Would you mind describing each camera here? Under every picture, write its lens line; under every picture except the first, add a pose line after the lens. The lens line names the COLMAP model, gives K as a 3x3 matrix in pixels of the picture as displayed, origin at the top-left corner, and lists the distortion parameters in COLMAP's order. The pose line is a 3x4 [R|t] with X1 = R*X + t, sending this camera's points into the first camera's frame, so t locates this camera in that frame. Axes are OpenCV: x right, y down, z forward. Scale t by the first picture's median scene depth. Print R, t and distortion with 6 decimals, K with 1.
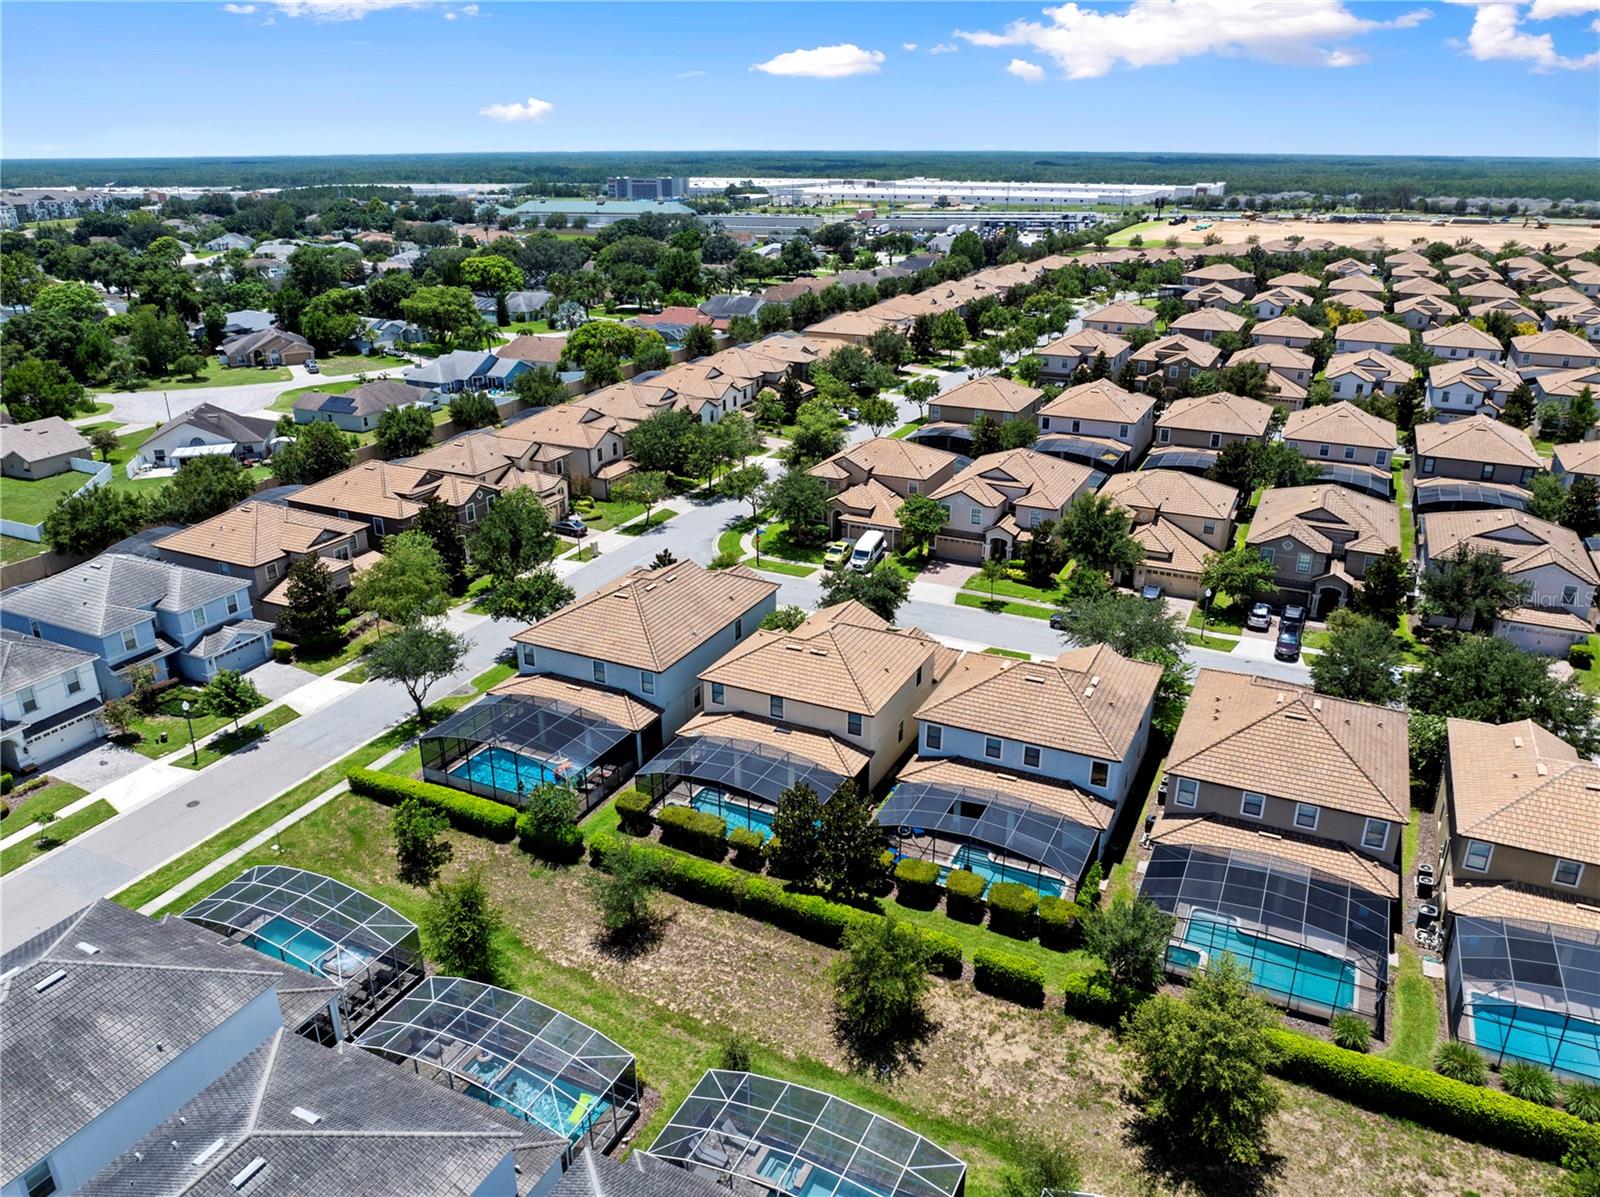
lens RADIAL K [[1132.0, 0, 796.6], [0, 1132.0, 596.8], [0, 0, 1]] dist [-0.040972, 0.003099]
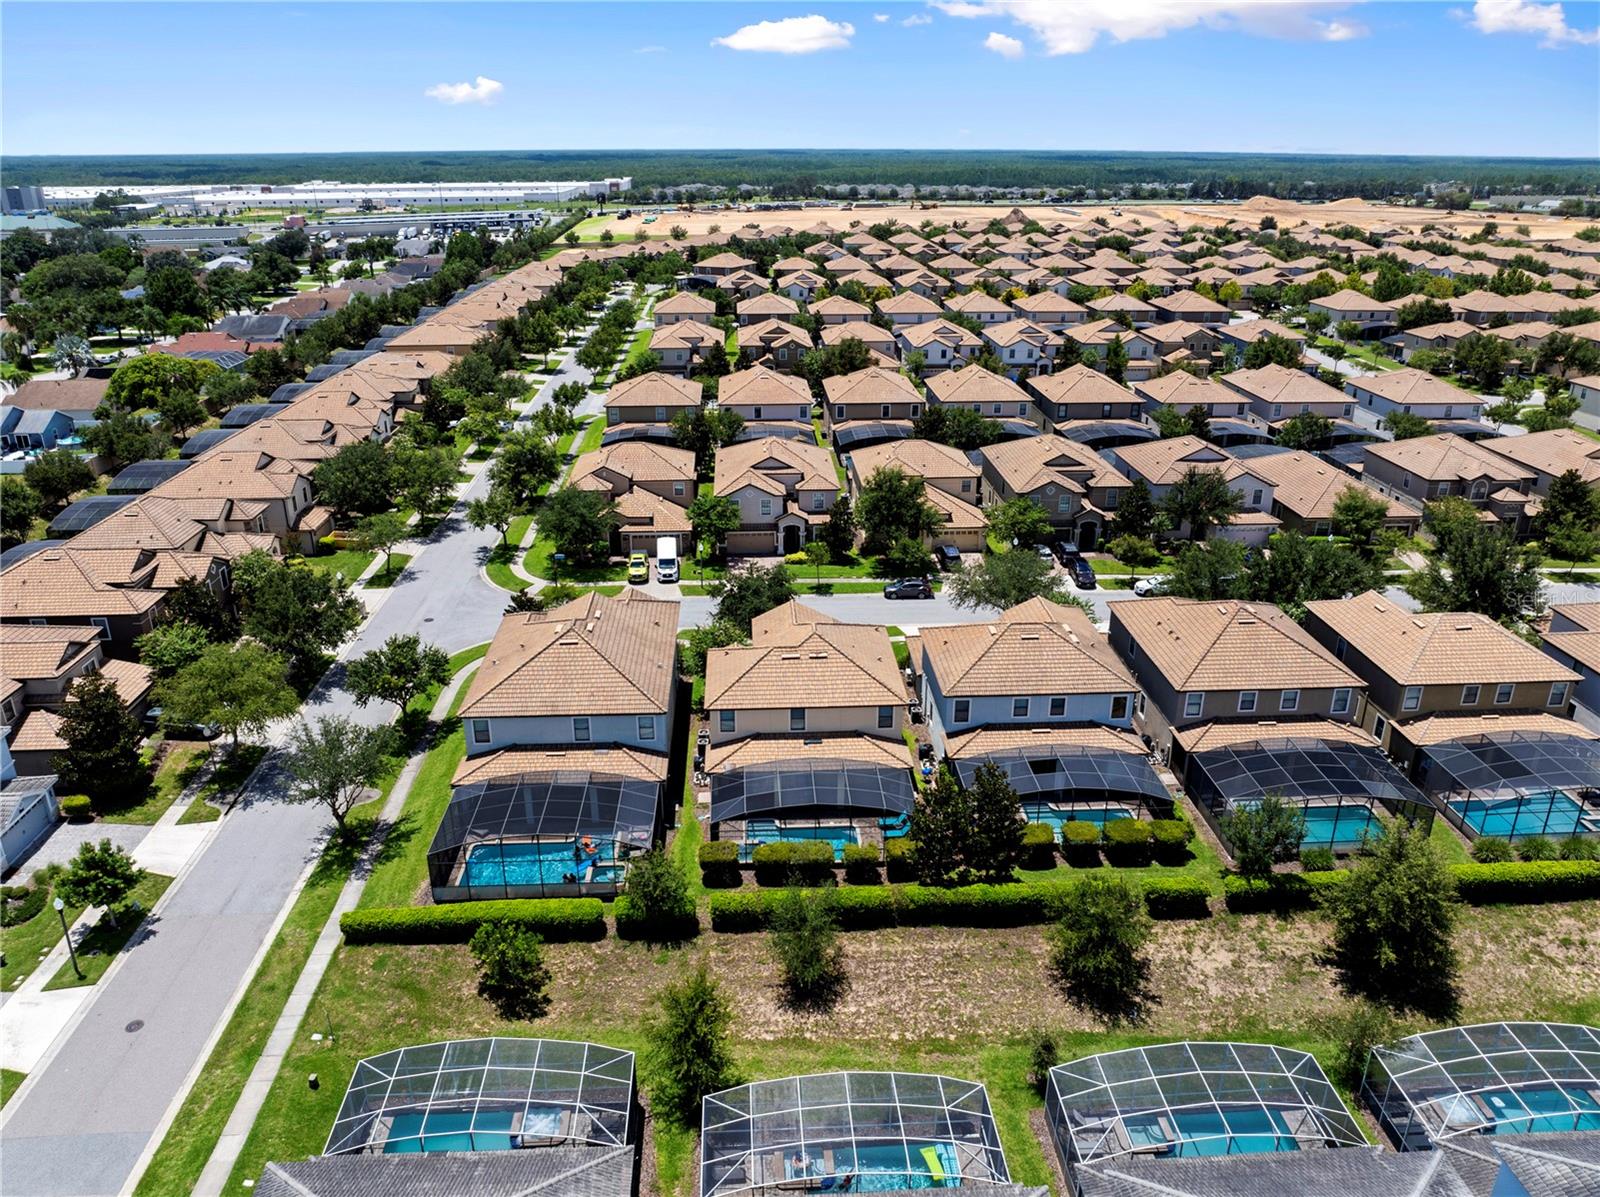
lens RADIAL K [[1132.0, 0, 793.2], [0, 1132.0, 602.0], [0, 0, 1]] dist [-0.040972, 0.003099]
pose [[0.875374, -0.179622, 0.448839, -0.329572], [0.177408, 0.982996, 0.047387, -0.035929], [-0.449719, 0.038146, 0.892355, 0.104829]]
